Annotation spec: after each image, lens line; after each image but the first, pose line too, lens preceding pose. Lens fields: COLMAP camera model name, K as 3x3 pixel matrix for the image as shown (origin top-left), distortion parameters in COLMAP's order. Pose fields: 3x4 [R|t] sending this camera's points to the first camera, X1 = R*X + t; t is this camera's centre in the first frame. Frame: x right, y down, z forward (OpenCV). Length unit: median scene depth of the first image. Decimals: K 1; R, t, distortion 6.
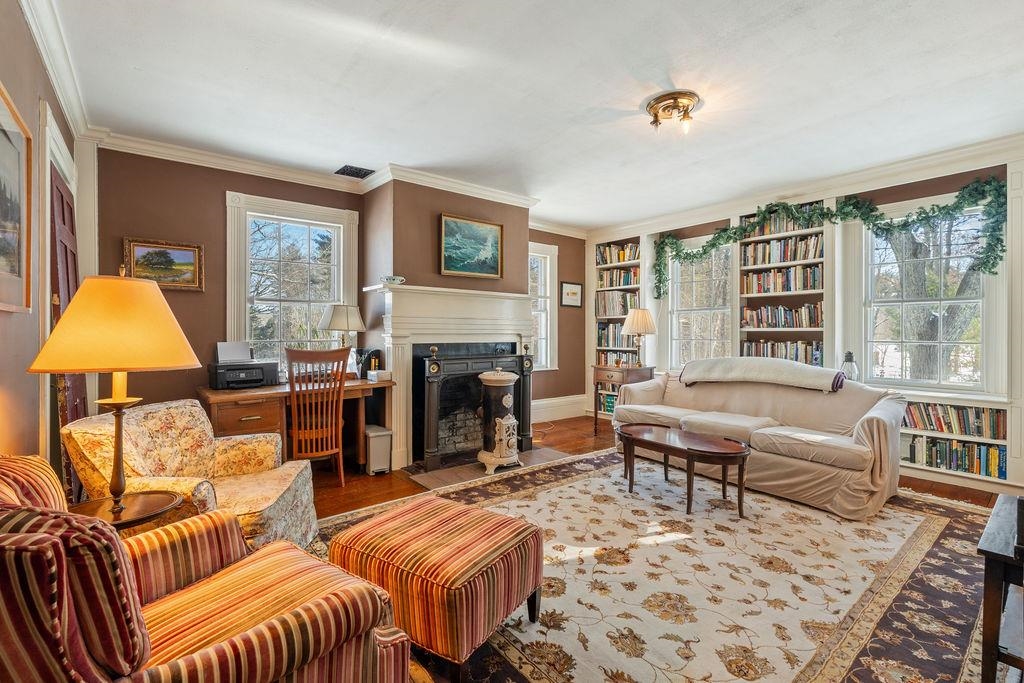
lens RADIAL K [[448.1, 0, 511.8], [0, 448.1, 342.4], [0, 0, 1]] dist [0.000311, 0.000373]
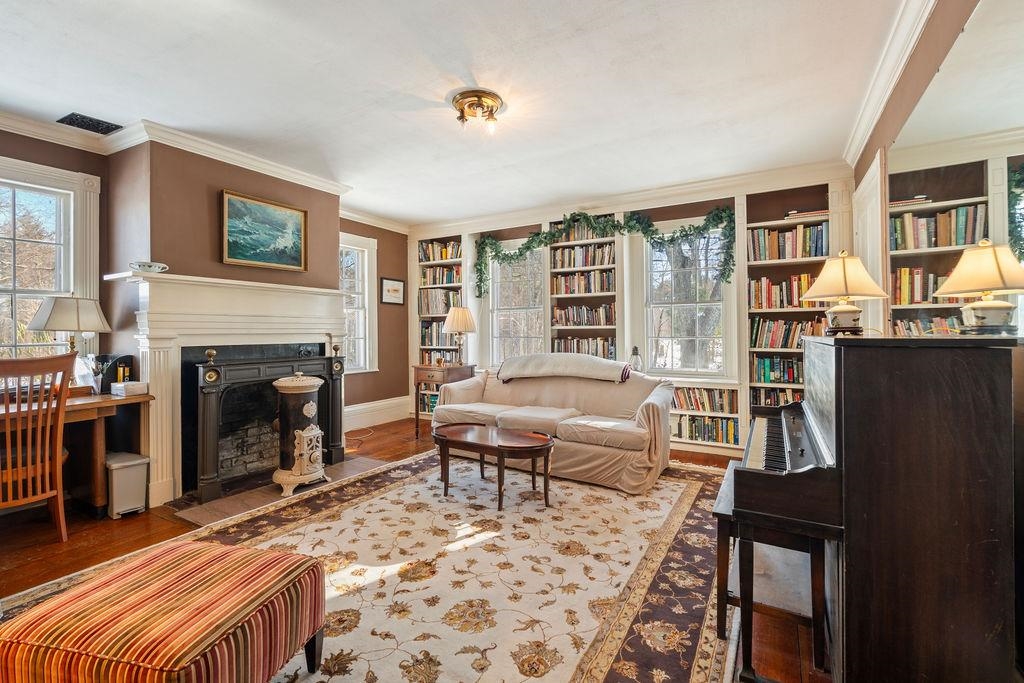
lens RADIAL K [[451.5, 0, 512.4], [0, 451.5, 337.2], [0, 0, 1]] dist [0.001200, 0.000446]
pose [[0.934779, -0.011840, 0.355031, 0.051574], [0.014814, 0.999874, -0.005660, -0.000994], [-0.354920, 0.010550, 0.934837, 0.027822]]
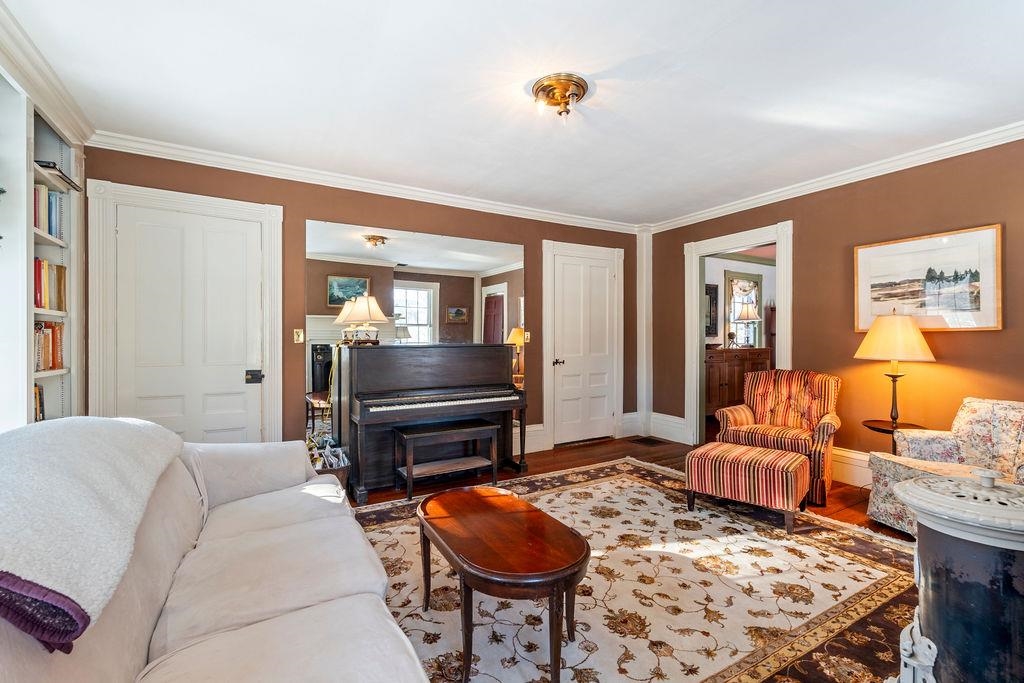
lens RADIAL K [[451.5, 0, 512.4], [0, 451.5, 337.2], [0, 0, 1]] dist [0.001200, 0.000446]
pose [[-0.988413, -0.004370, 0.151727, 0.230025], [-0.002638, 0.999929, 0.011613, -0.028733], [-0.151767, 0.011078, -0.988354, 1.390383]]
